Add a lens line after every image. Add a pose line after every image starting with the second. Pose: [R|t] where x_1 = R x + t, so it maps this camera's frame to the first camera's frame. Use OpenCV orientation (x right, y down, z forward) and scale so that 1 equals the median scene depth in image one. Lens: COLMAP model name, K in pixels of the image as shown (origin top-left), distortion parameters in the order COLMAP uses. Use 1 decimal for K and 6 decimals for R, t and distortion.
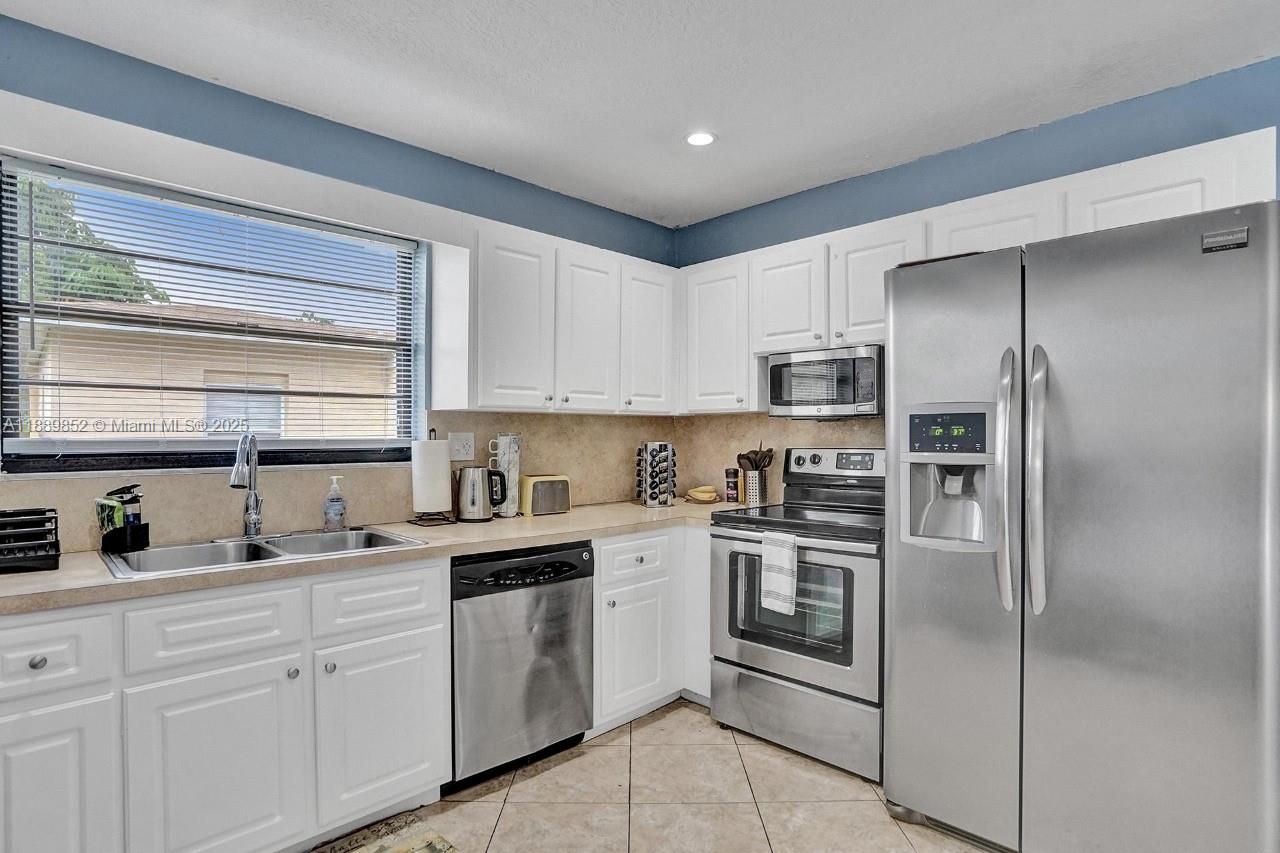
lens RADIAL K [[671.7, 0, 637.8], [0, 671.7, 435.5], [0, 0, 1]] dist [-0.000762, 0.003780]
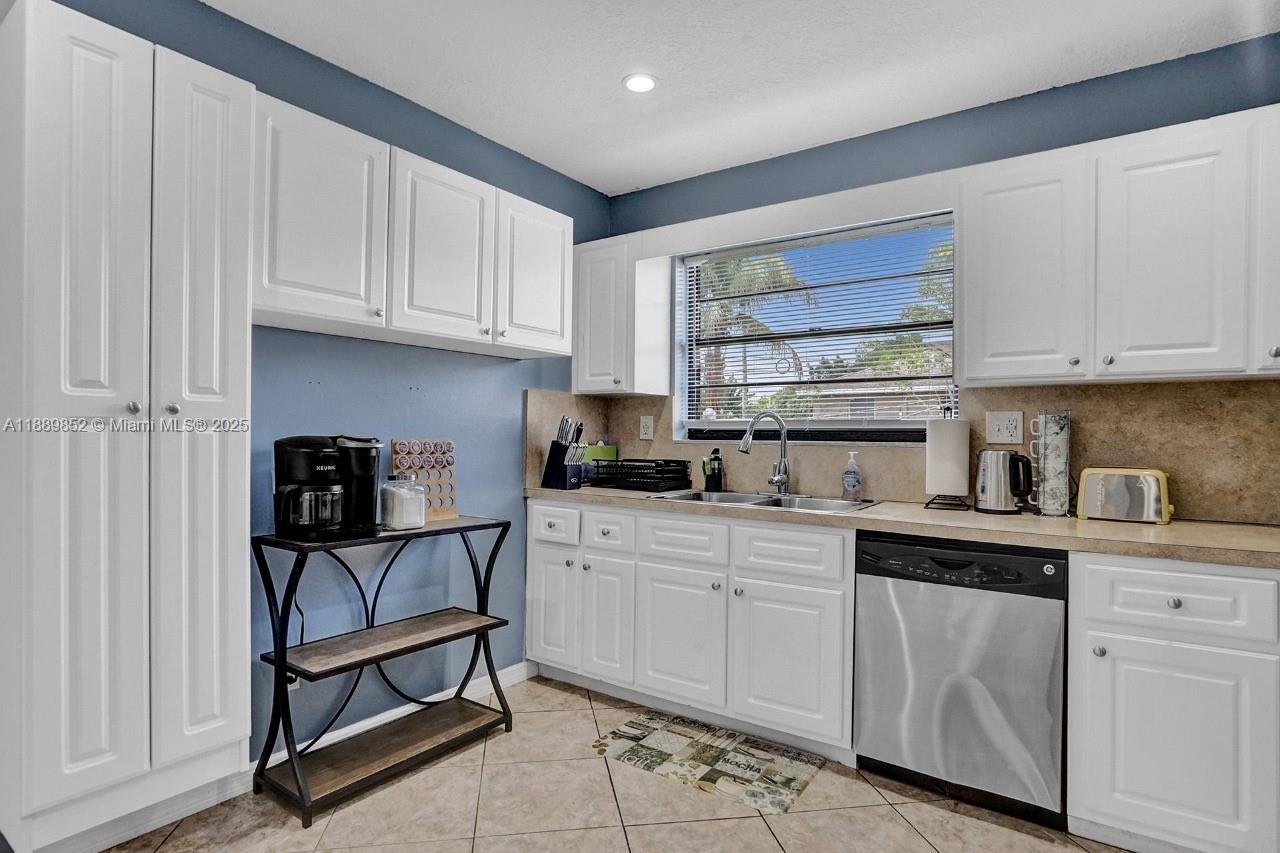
lens RADIAL K [[671.7, 0, 643.1], [0, 671.7, 426.5], [0, 0, 1]] dist [-0.000762, 0.003780]
pose [[0.186303, -0.014766, -0.982381, 0.564358], [-0.010120, 0.999805, -0.016947, 0.038289], [0.982440, 0.013099, 0.186117, 0.419584]]
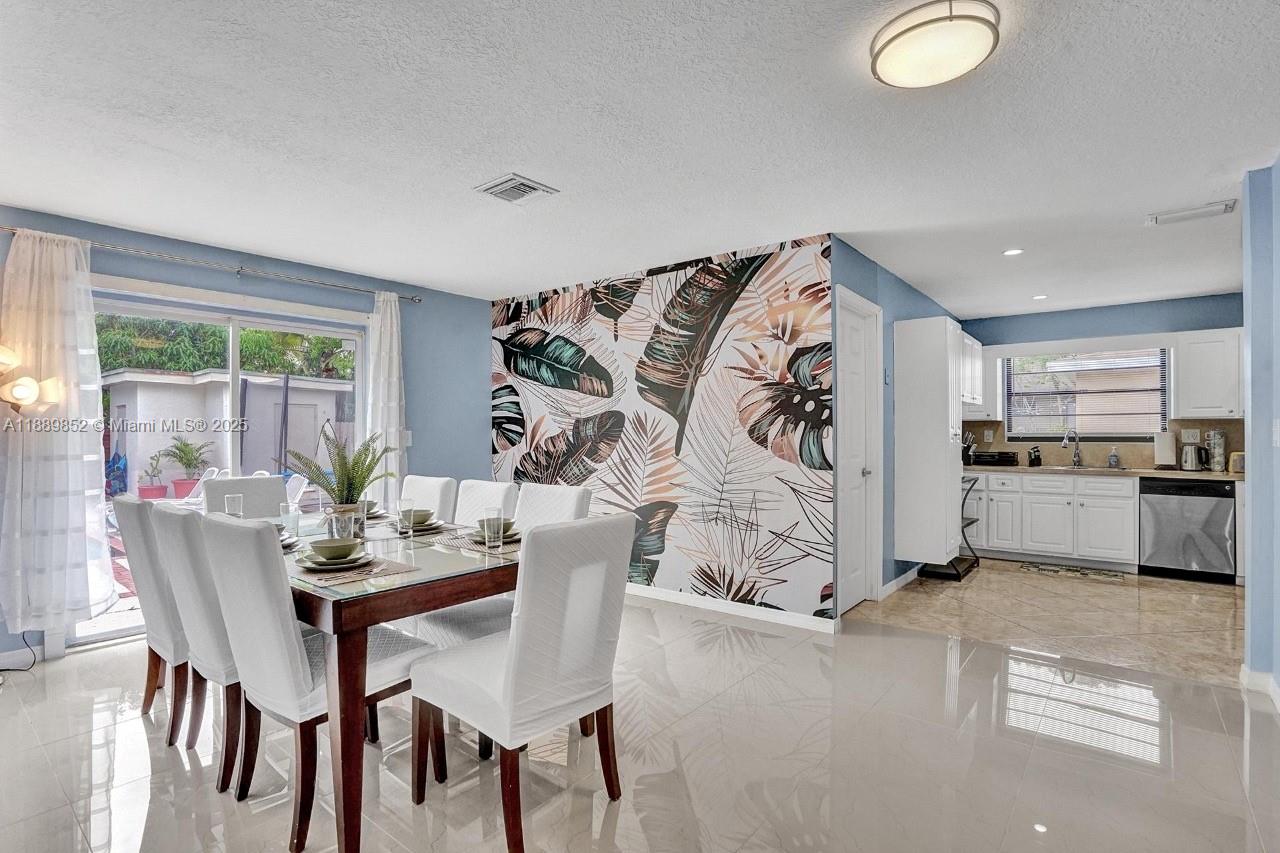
lens RADIAL K [[671.7, 0, 636.2], [0, 671.7, 436.5], [0, 0, 1]] dist [-0.000762, 0.003780]
pose [[0.177428, -0.004857, -0.984122, 1.627045], [-0.005758, 0.999966, -0.005974, 0.044350], [0.984117, 0.006726, 0.177393, -1.151614]]
